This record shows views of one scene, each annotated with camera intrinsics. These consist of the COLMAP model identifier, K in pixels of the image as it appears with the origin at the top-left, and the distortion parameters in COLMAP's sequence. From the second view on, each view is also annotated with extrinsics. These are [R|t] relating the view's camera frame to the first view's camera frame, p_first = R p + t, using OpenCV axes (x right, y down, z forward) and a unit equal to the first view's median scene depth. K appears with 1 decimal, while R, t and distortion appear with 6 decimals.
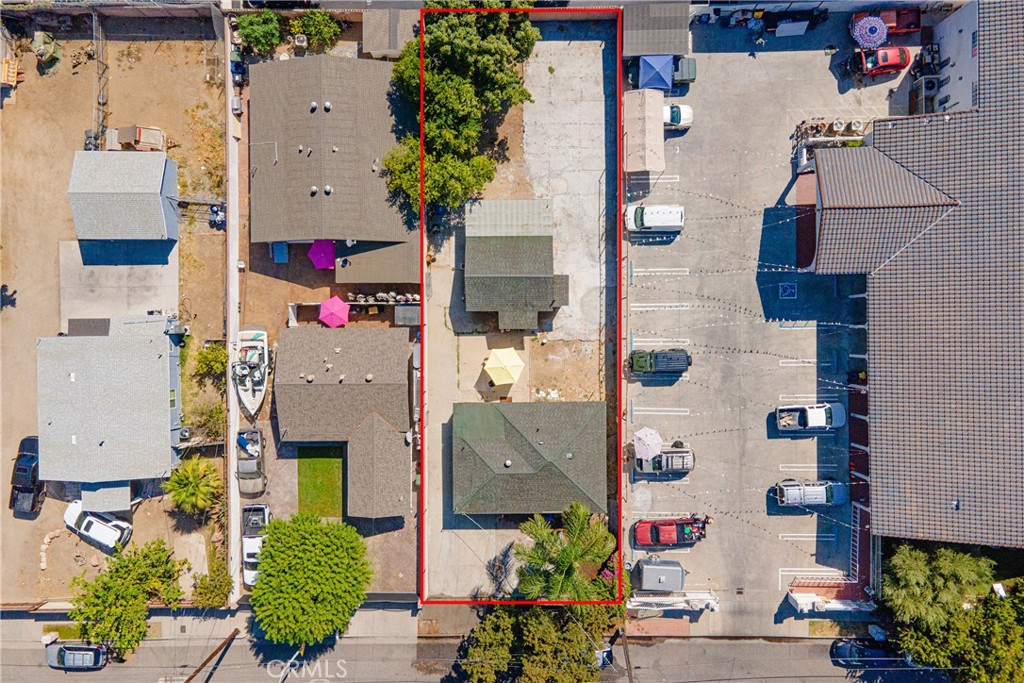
lens RADIAL K [[749.8, 0, 512.0], [0, 749.8, 341.5], [0, 0, 1]] dist [0.045492, 0.000185]
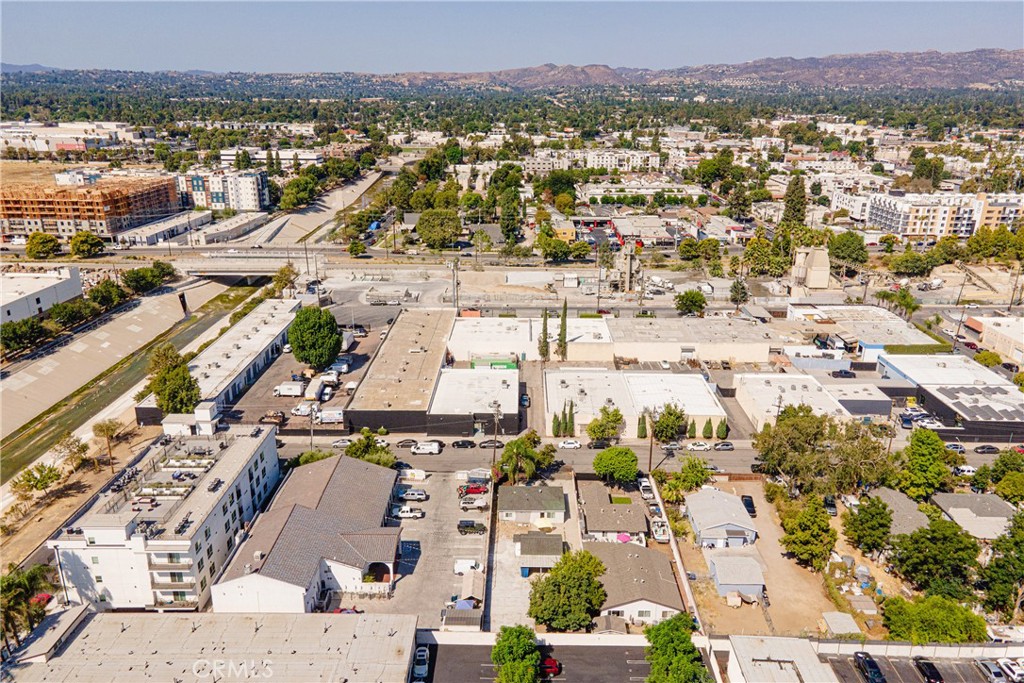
lens RADIAL K [[749.8, 0, 512.0], [0, 749.8, 341.5], [0, 0, 1]] dist [0.045492, 0.000185]
pose [[-0.999748, 0.001179, 0.022401, 0.030029], [0.020870, -0.317173, 0.948138, -1.848099], [0.008223, 0.948367, 0.317068, -0.198907]]
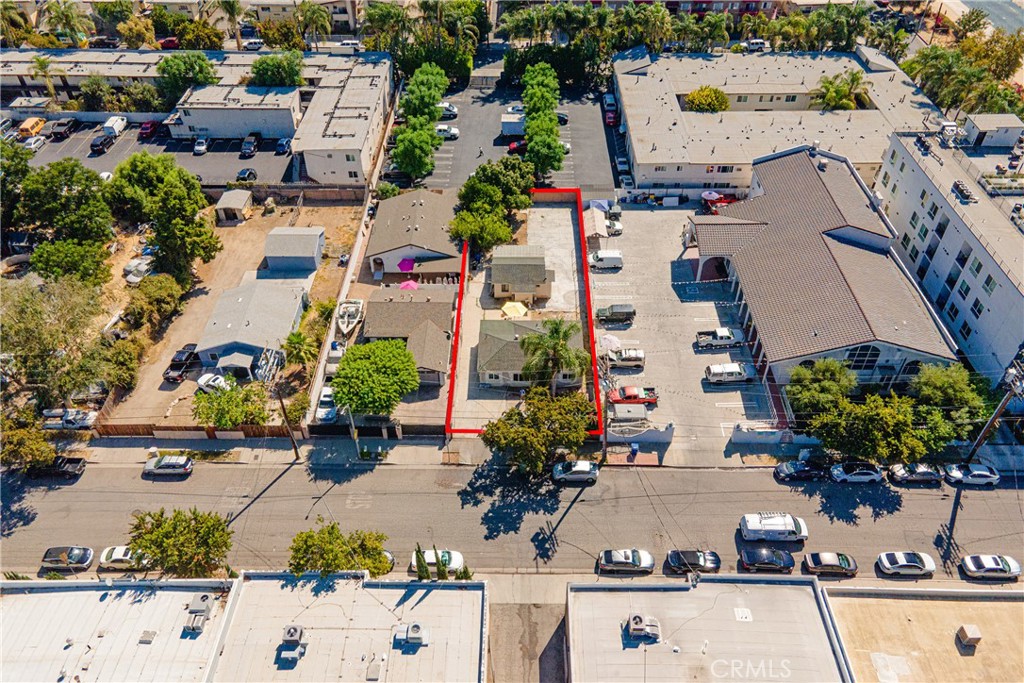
lens RADIAL K [[749.8, 0, 512.0], [0, 749.8, 341.5], [0, 0, 1]] dist [0.045492, 0.000185]
pose [[0.999793, 0.019369, -0.006268, -0.005011], [-0.017586, 0.666609, -0.745200, 1.192895], [-0.010256, 0.745156, 0.666811, 0.021761]]
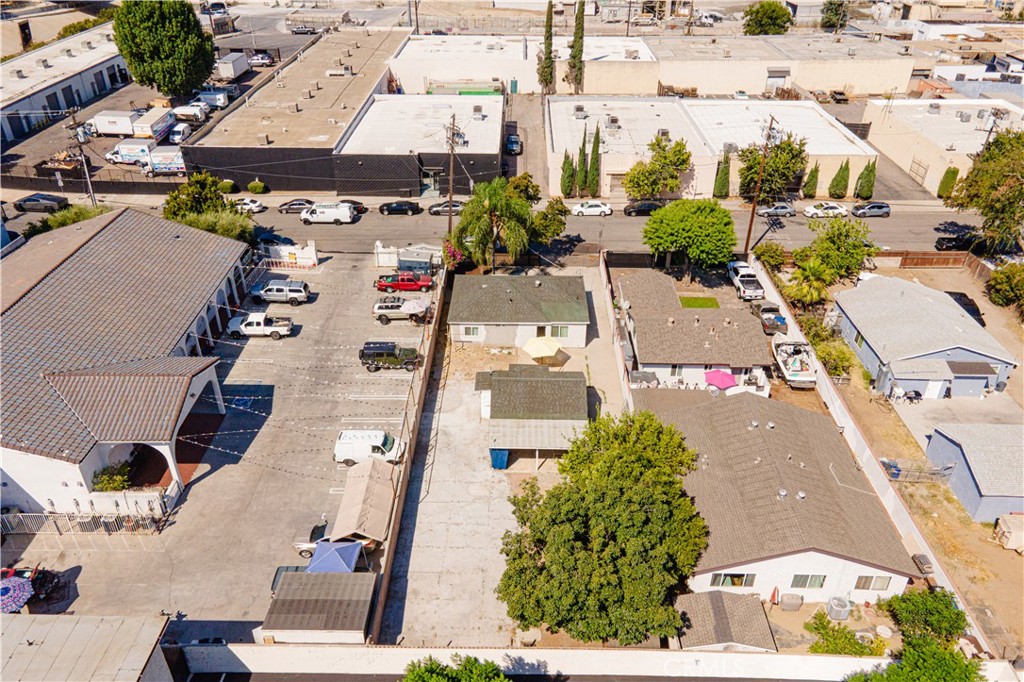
lens RADIAL K [[749.8, 0, 512.0], [0, 749.8, 341.0], [0, 0, 1]] dist [0.045492, 0.000185]
pose [[-0.999764, -0.003766, 0.021403, 0.009525], [0.020155, -0.529003, 0.848381, -0.817235], [0.008127, 0.848612, 0.528954, 0.439021]]
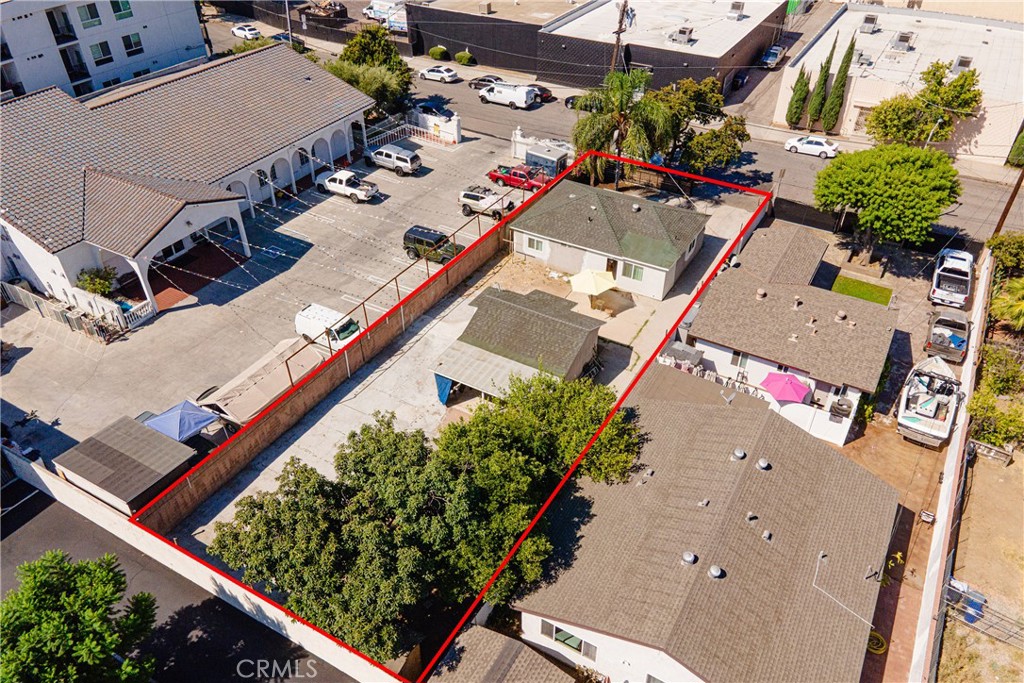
lens RADIAL K [[753.1, 0, 512.0], [0, 753.1, 341.5], [0, 0, 1]] dist [0.002910, 0.080035]
pose [[-0.861977, -0.299896, 0.408728, -0.283382], [0.506889, -0.522179, 0.685852, -0.598726], [0.007746, 0.798368, 0.602120, 0.541892]]
